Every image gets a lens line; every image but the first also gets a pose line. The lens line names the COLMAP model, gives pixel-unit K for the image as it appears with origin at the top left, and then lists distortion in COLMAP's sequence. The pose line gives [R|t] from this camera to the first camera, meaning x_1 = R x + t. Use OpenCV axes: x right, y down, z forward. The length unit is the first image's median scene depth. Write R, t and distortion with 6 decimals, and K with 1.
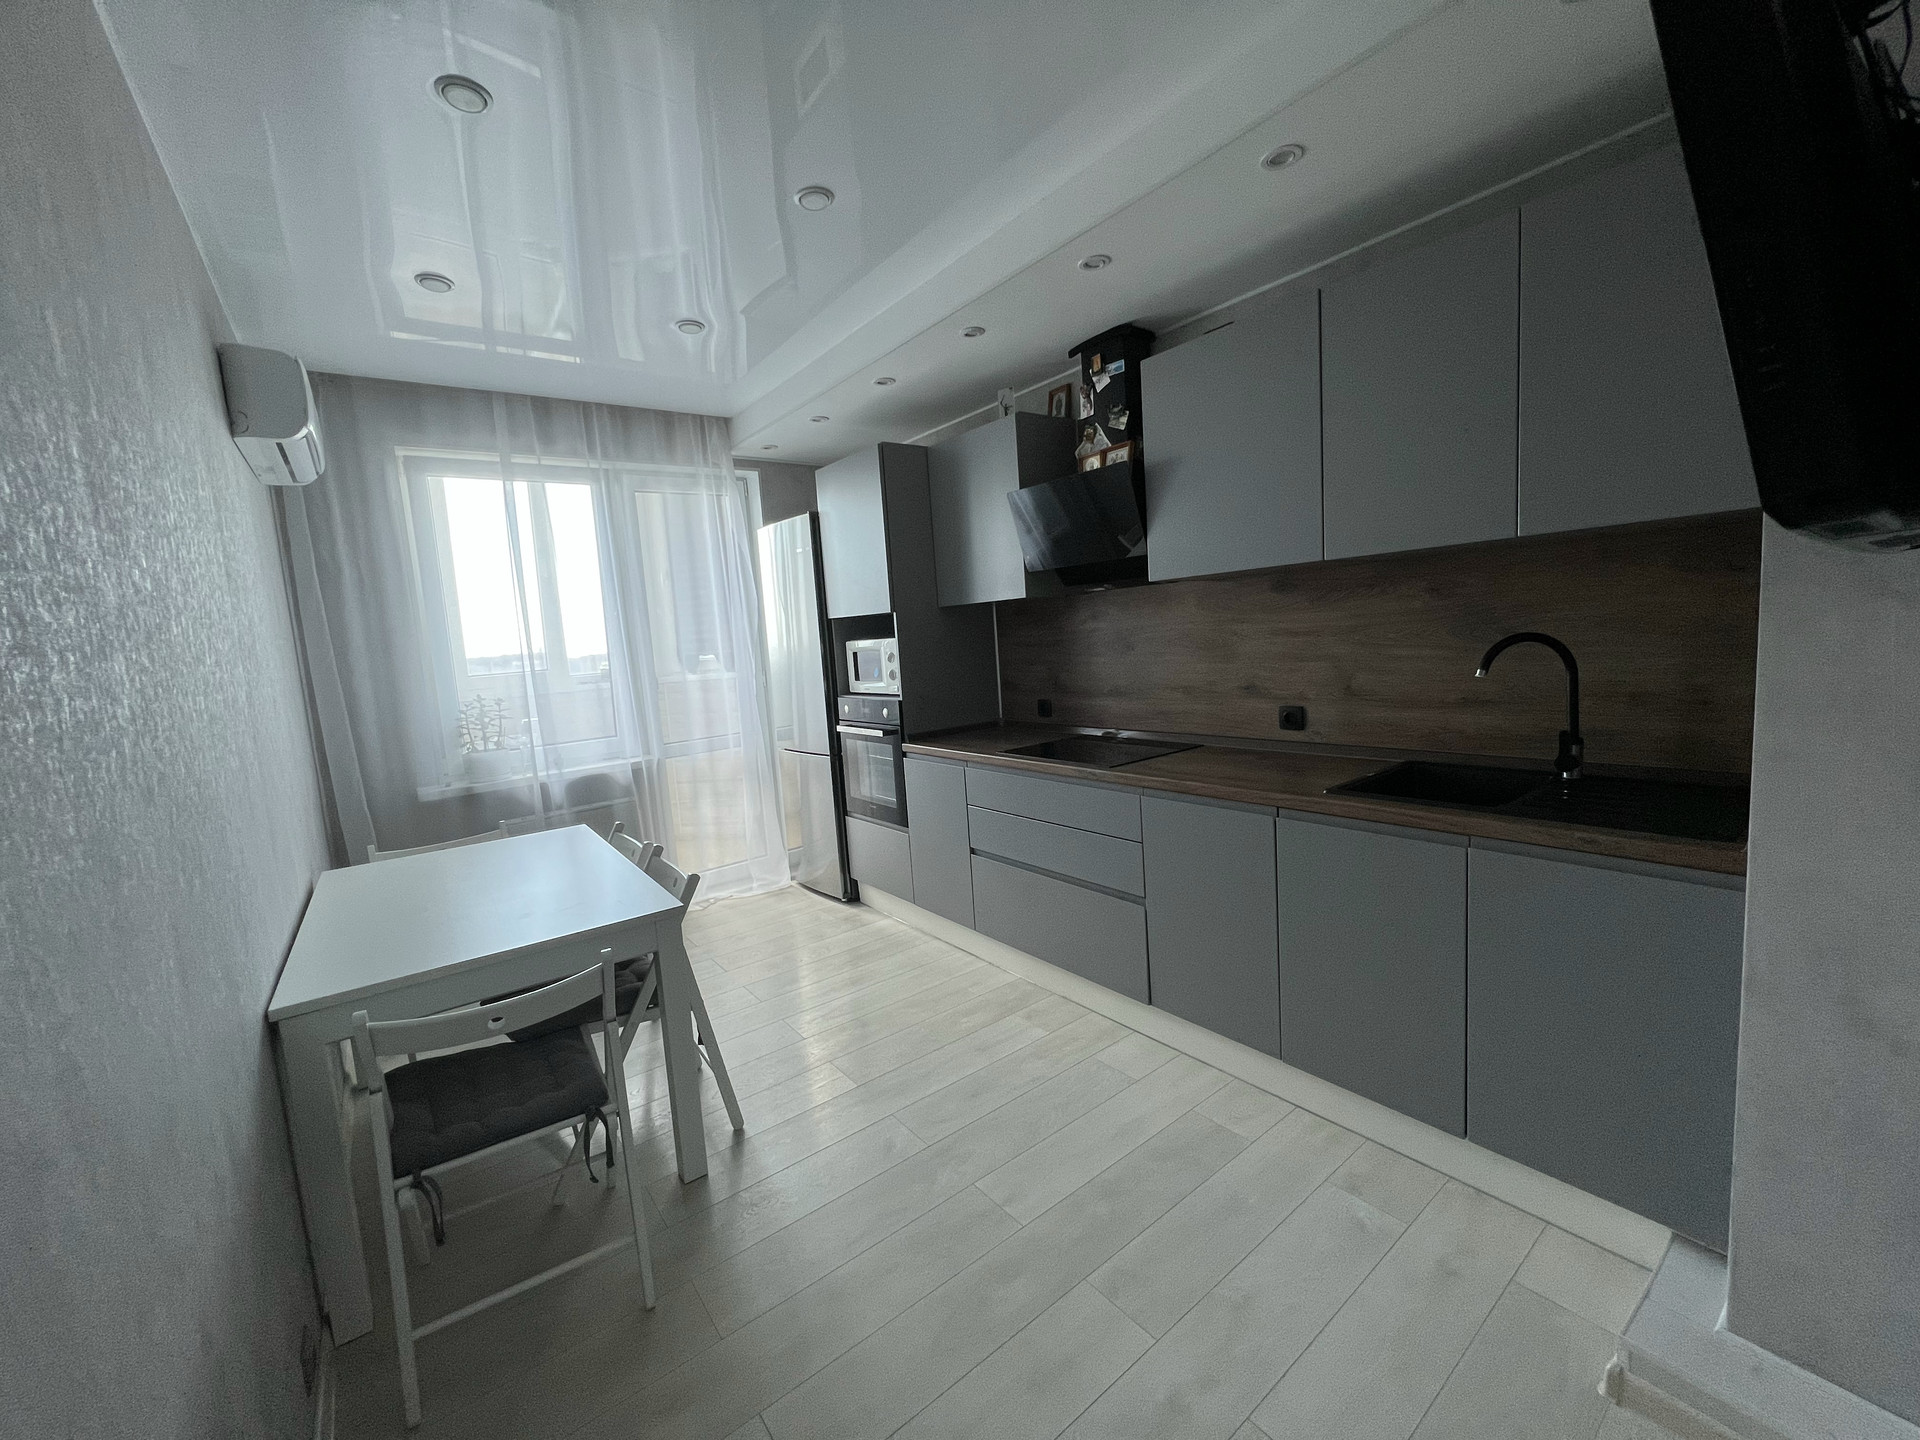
lens RADIAL K [[766.7, 0, 961.7], [0, 766.7, 716.8], [0, 0, 1]] dist [-0.001077, 0.000185]
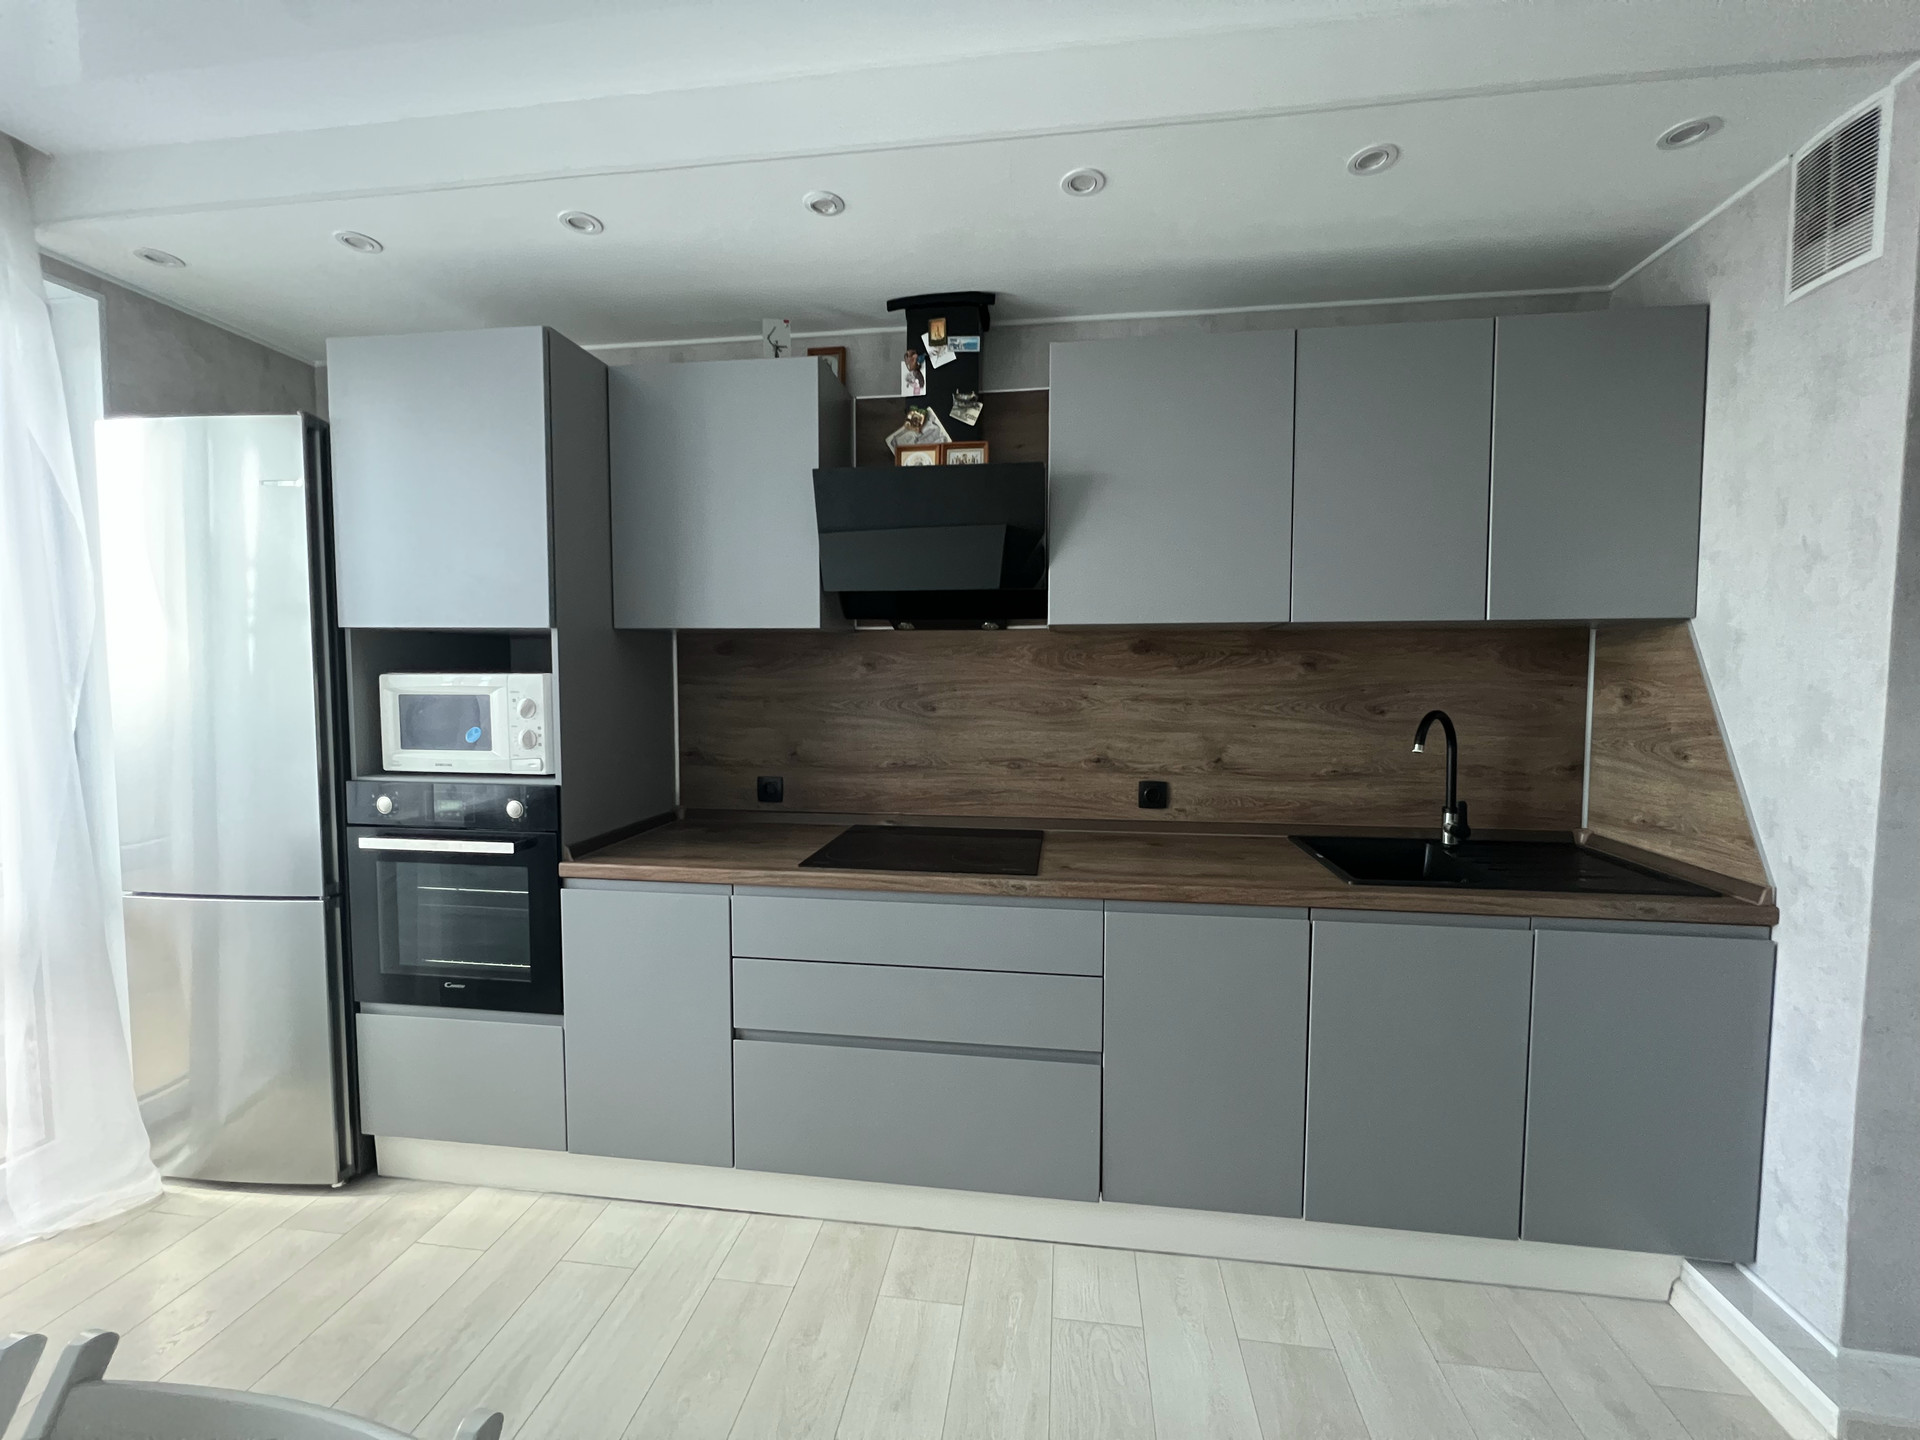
lens RADIAL K [[766.7, 0, 961.7], [0, 766.7, 716.8], [0, 0, 1]] dist [-0.001077, 0.000185]
pose [[0.709637, 0.030686, 0.703899, -0.314430], [0.027091, 0.997124, -0.070781, -0.028168], [-0.704047, 0.069298, 0.706765, 0.464557]]
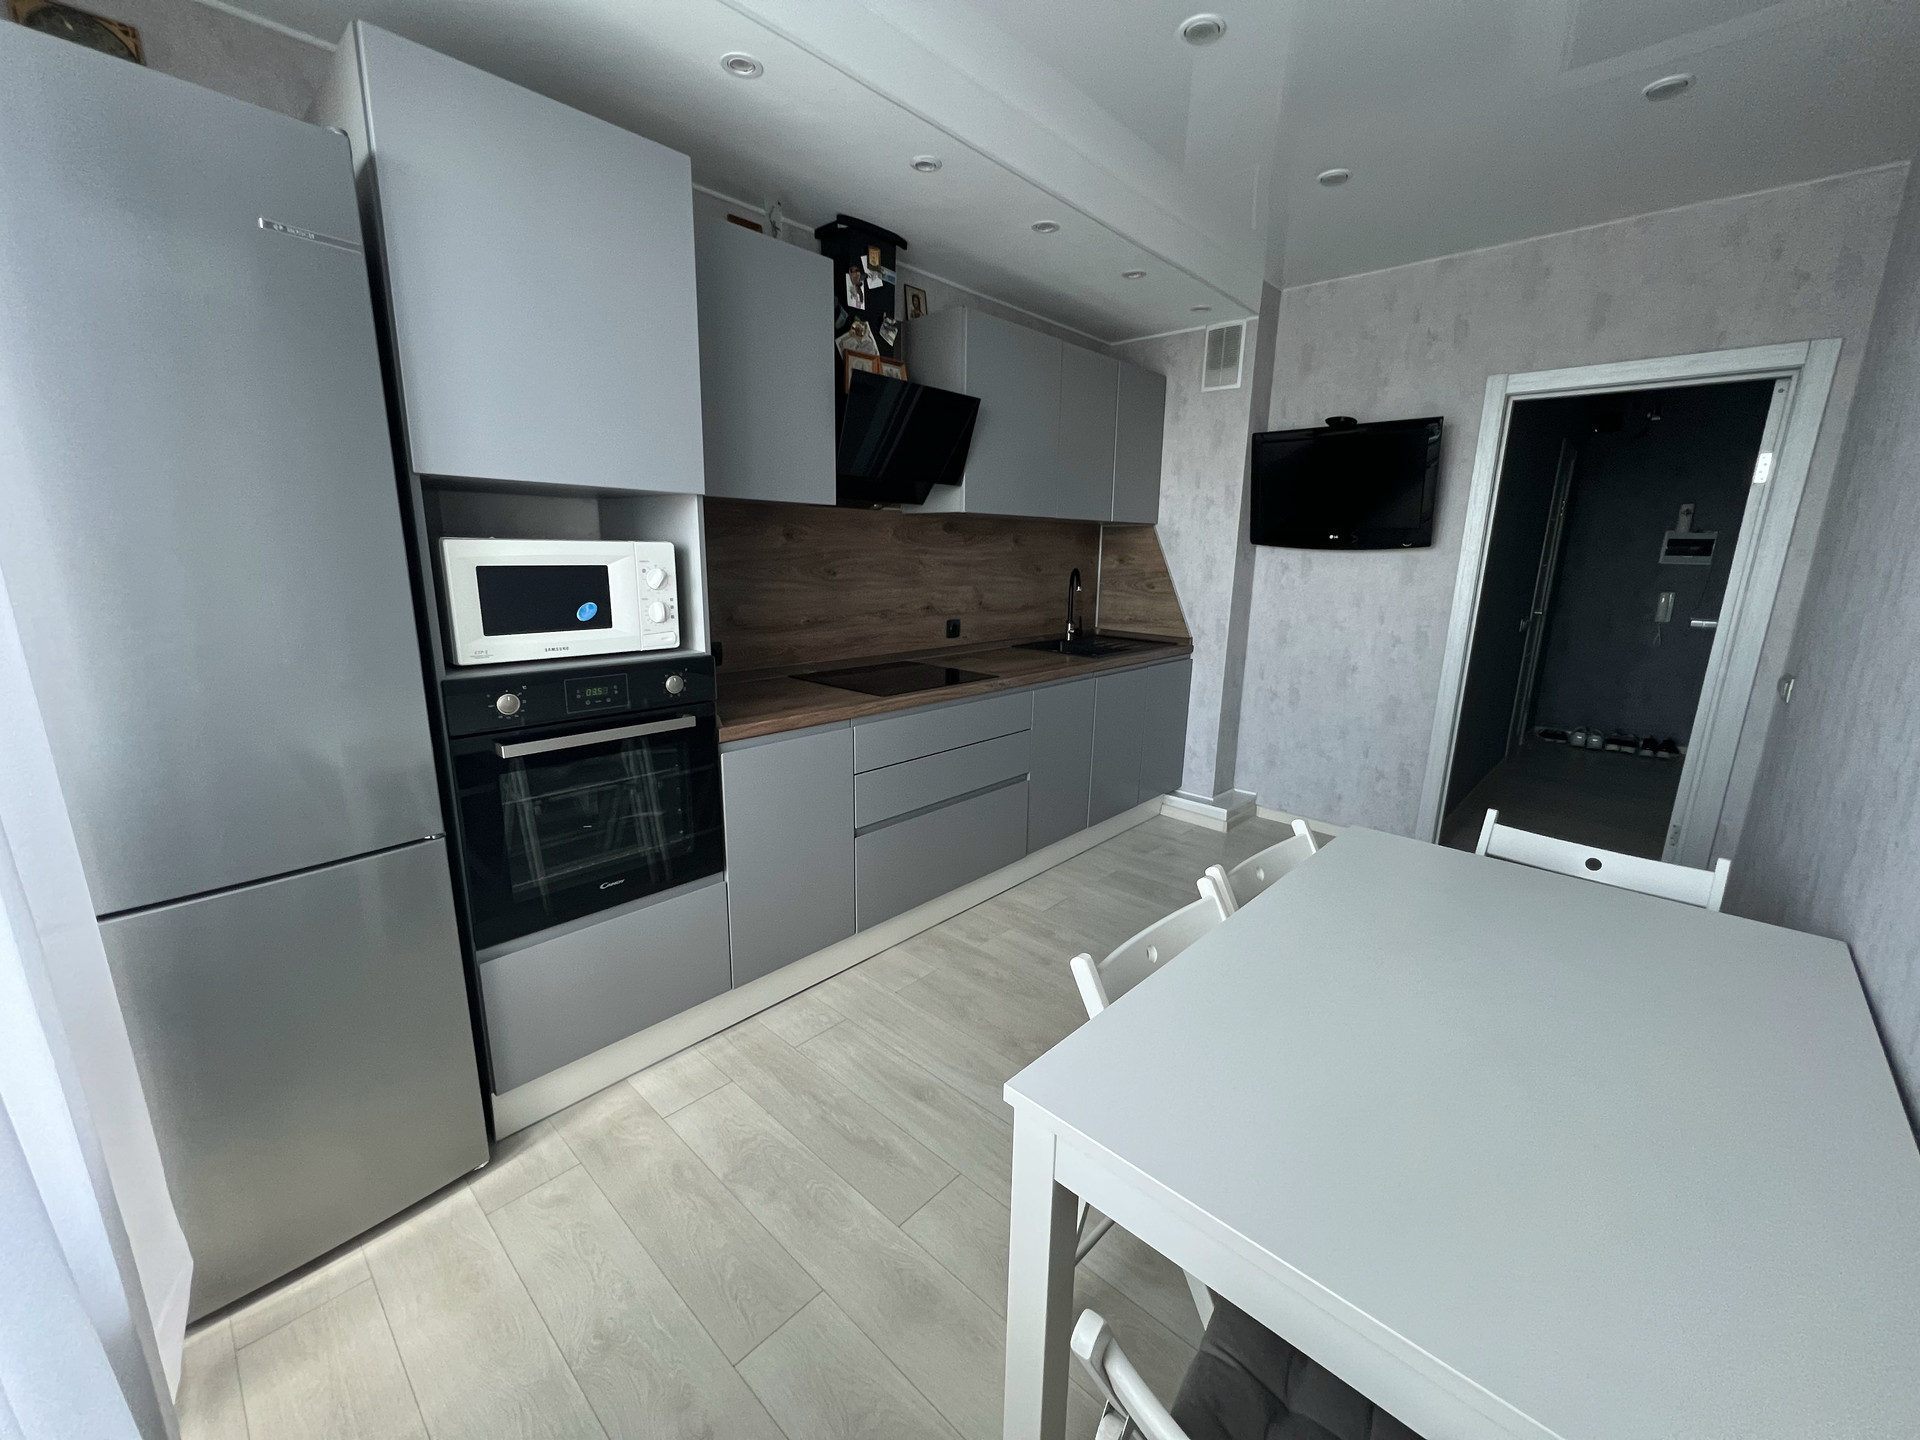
lens RADIAL K [[766.7, 0, 961.7], [0, 766.7, 716.8], [0, 0, 1]] dist [-0.001077, 0.000185]
pose [[-0.172415, -0.149050, 0.973682, -0.792829], [0.101899, 0.980483, 0.168135, -0.062709], [-0.979740, 0.128206, -0.153862, 1.075719]]
